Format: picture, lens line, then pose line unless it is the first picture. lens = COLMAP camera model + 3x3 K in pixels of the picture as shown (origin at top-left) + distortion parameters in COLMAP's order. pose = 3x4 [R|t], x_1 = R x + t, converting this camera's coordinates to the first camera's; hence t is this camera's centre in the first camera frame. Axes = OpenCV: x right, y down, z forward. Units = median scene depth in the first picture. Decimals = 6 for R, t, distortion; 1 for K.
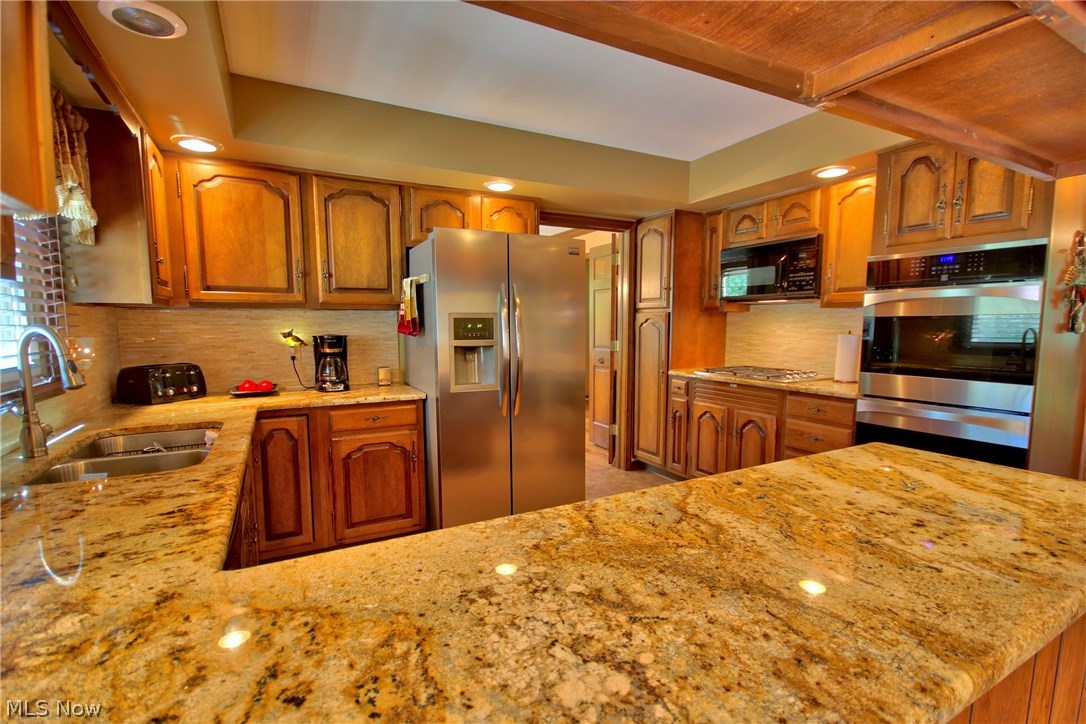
lens RADIAL K [[501.5, 0, 544.9], [0, 501.5, 372.7], [0, 0, 1]] dist [-0.004212, -0.001908]
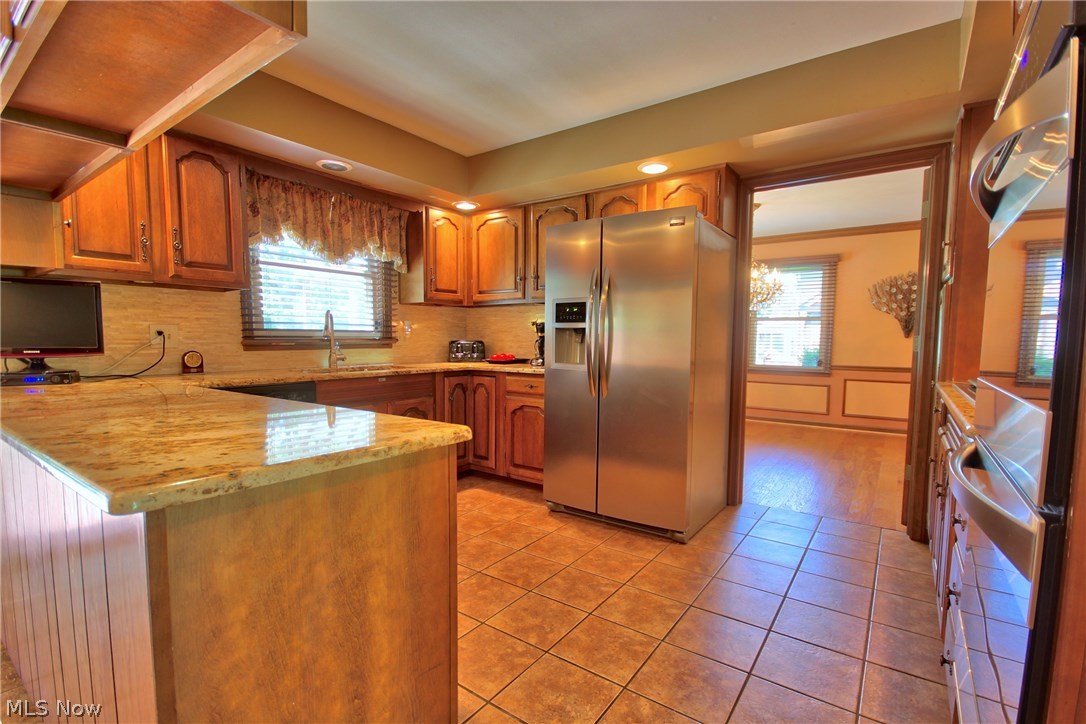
lens RADIAL K [[501.5, 0, 540.9], [0, 501.5, 363.3], [0, 0, 1]] dist [-0.004212, -0.001908]
pose [[0.439967, 0.052399, -0.896484, 0.819032], [-0.093732, 0.995523, 0.012187, 0.015980], [0.893109, 0.078667, 0.442909, 0.466085]]
